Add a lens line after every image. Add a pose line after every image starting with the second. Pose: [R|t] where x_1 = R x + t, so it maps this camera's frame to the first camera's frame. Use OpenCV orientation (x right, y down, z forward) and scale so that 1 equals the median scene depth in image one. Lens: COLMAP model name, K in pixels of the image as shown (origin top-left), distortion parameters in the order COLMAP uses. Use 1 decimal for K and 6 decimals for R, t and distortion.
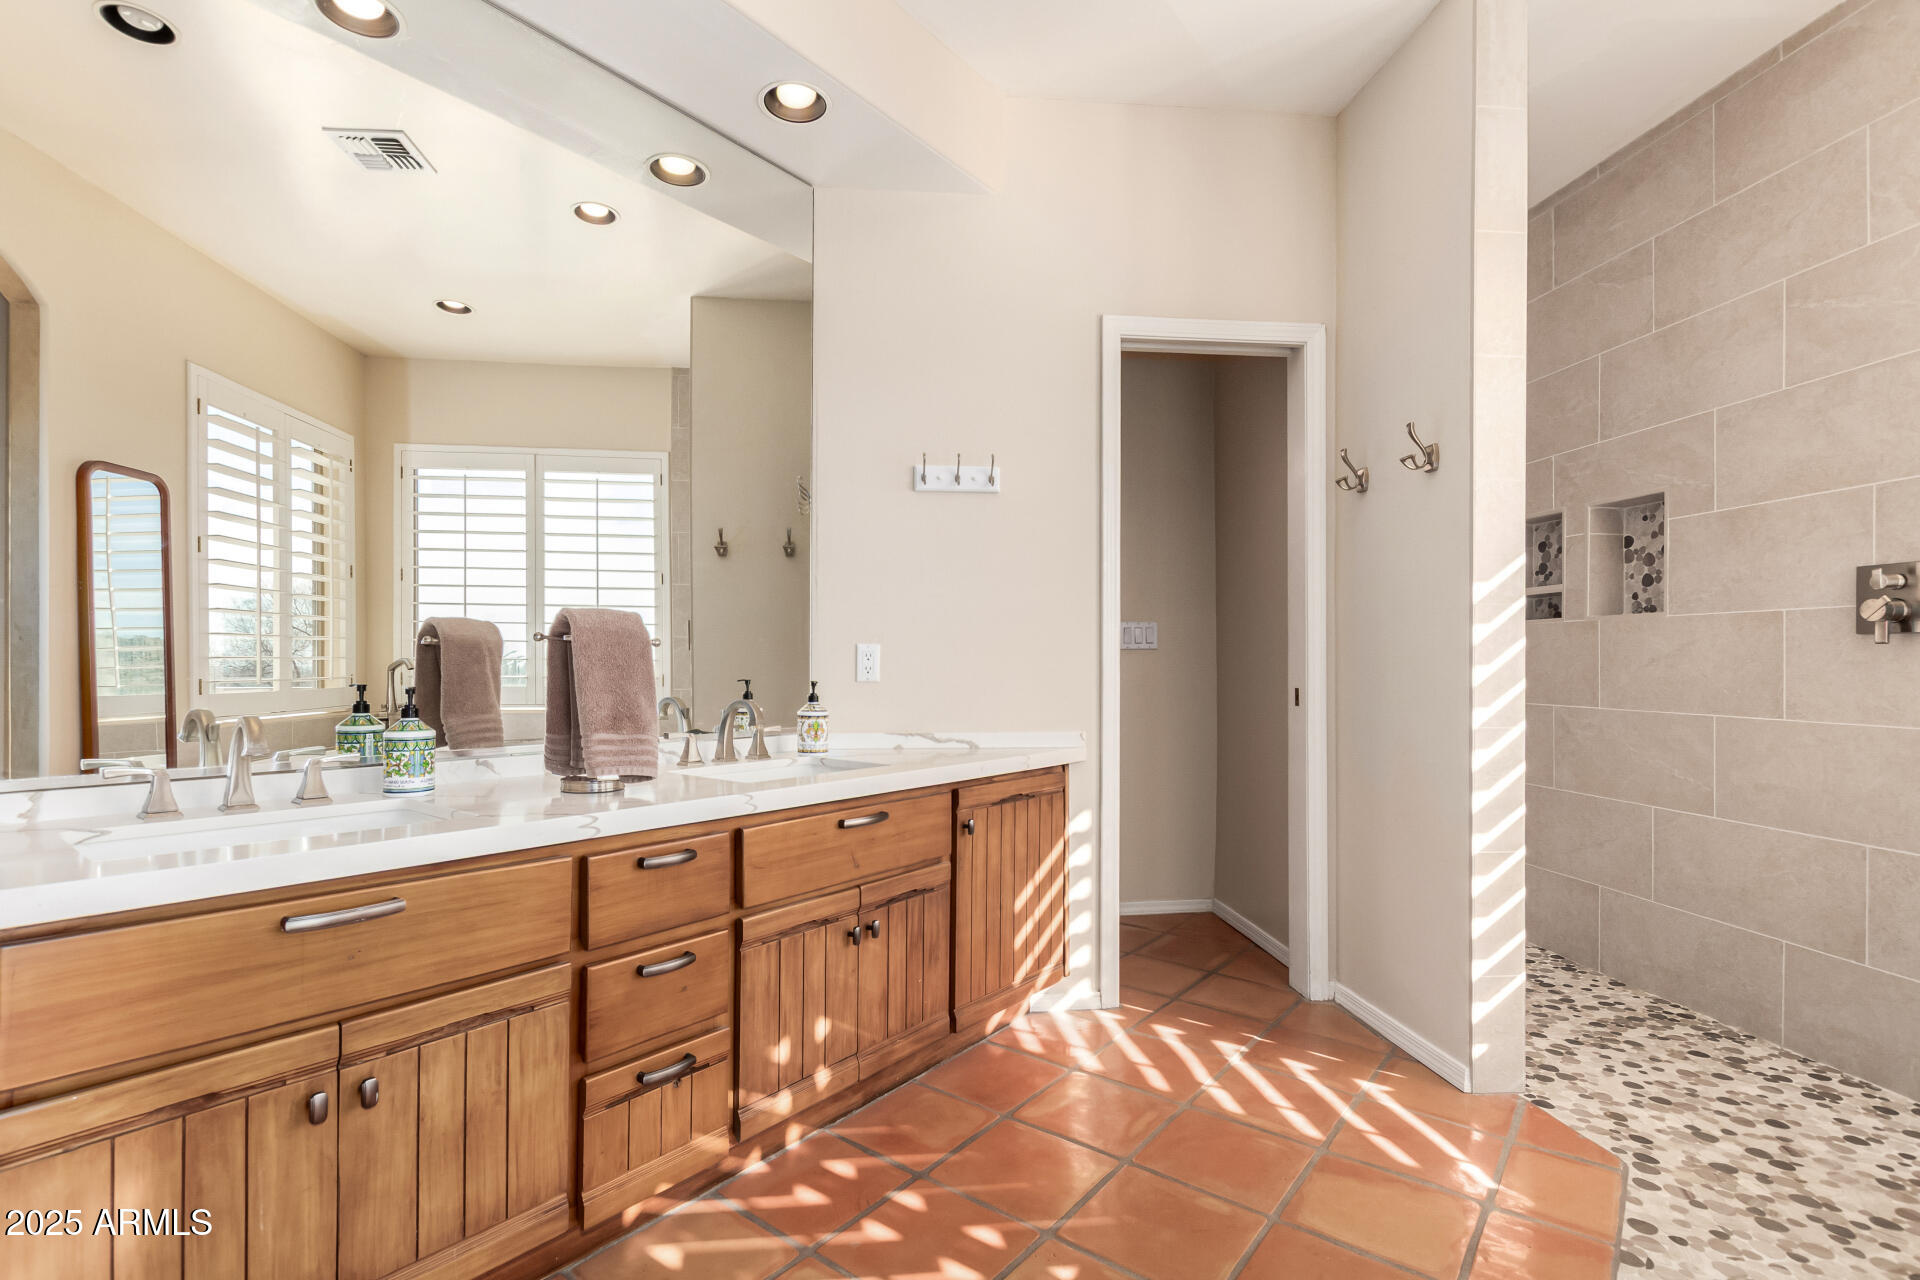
lens RADIAL K [[885.7, 0, 949.0], [0, 885.7, 655.7], [0, 0, 1]] dist [0.001852, 0.000463]
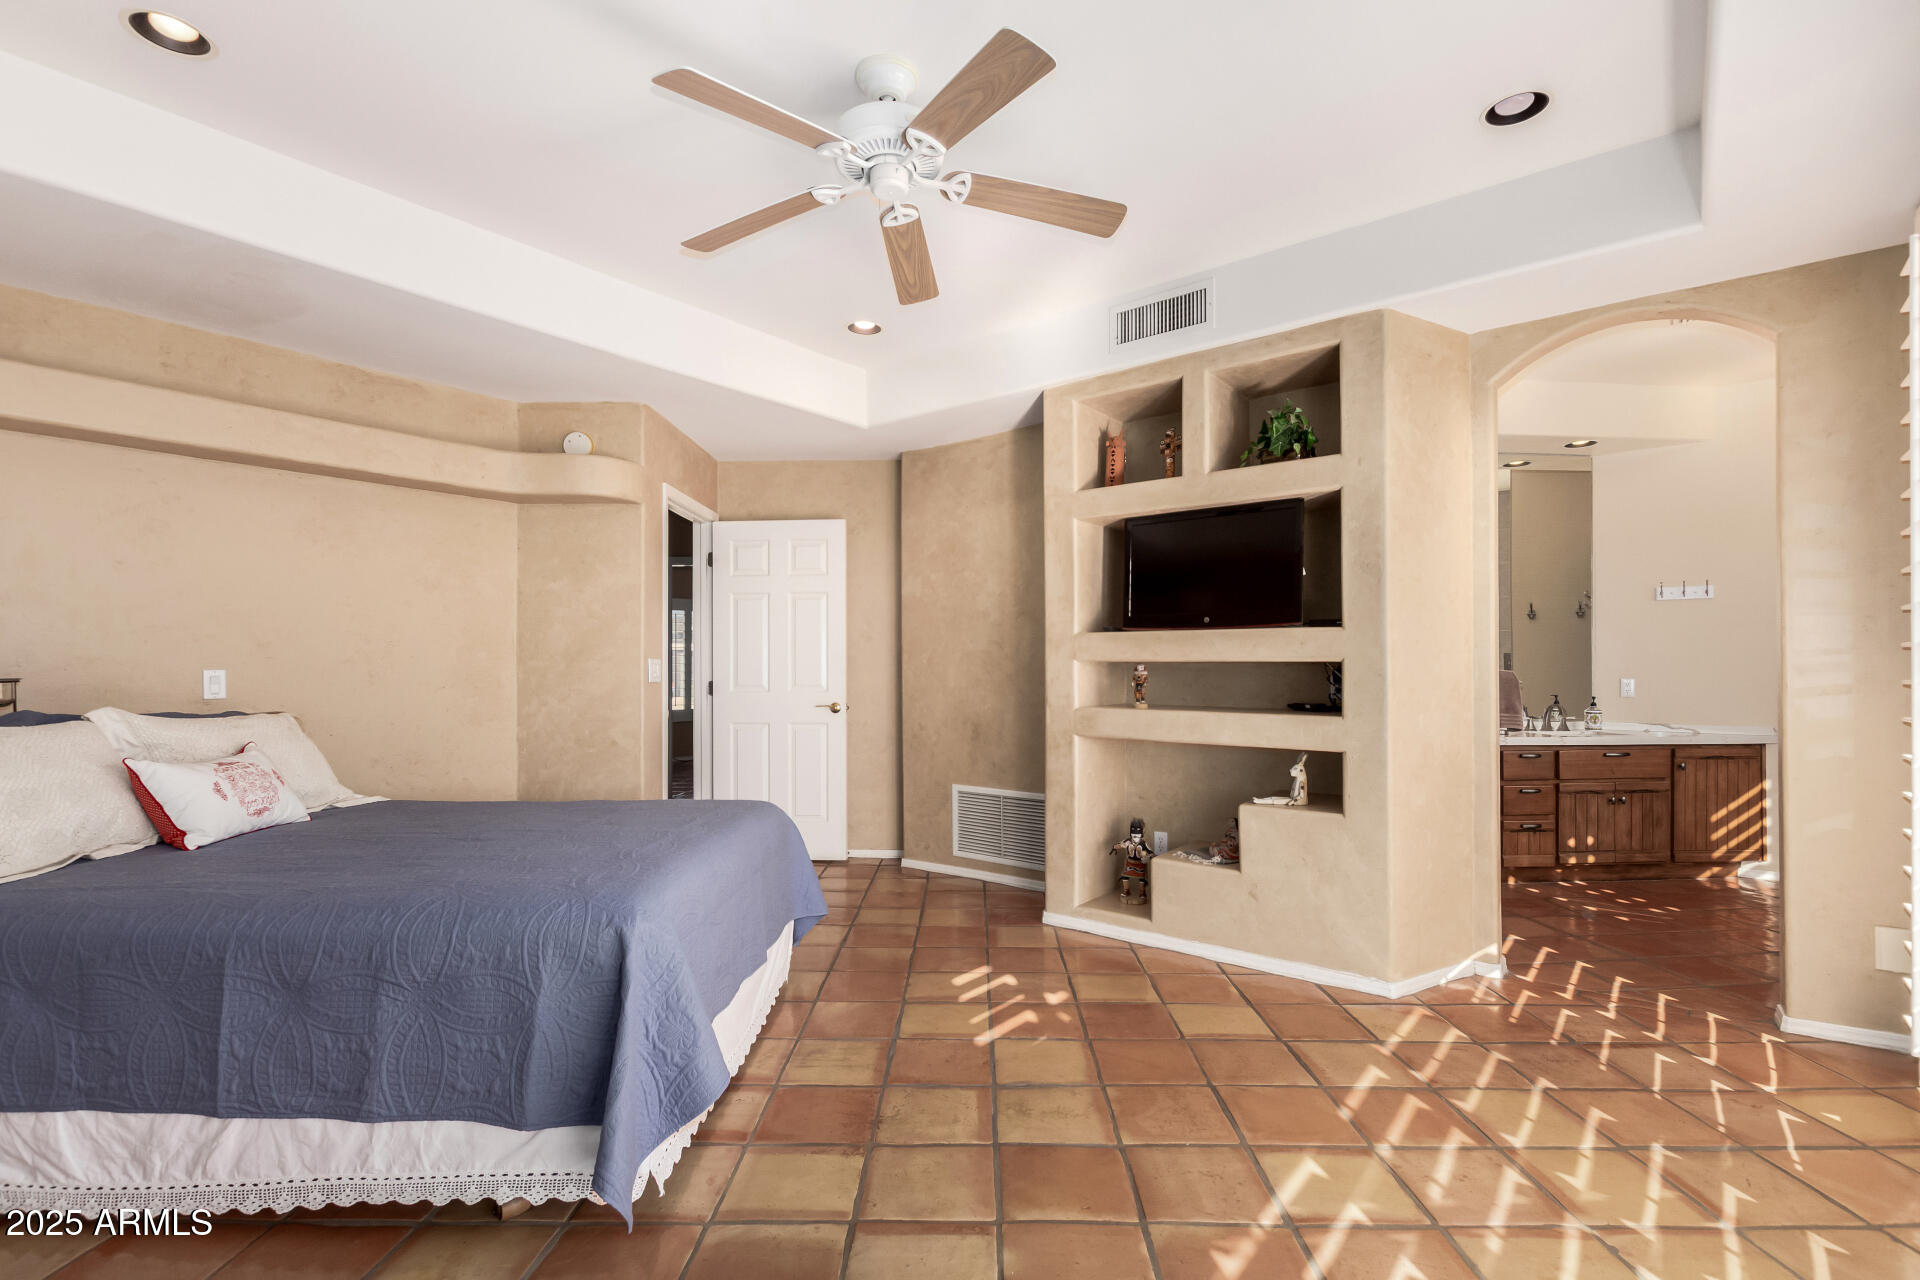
lens RADIAL K [[885.7, 0, 949.0], [0, 885.7, 655.7], [0, 0, 1]] dist [0.001852, 0.000463]
pose [[0.694505, -0.011214, -0.719400, 0.338229], [0.008961, 0.999936, -0.006936, -0.075951], [0.719432, -0.001630, 0.694561, -1.765675]]
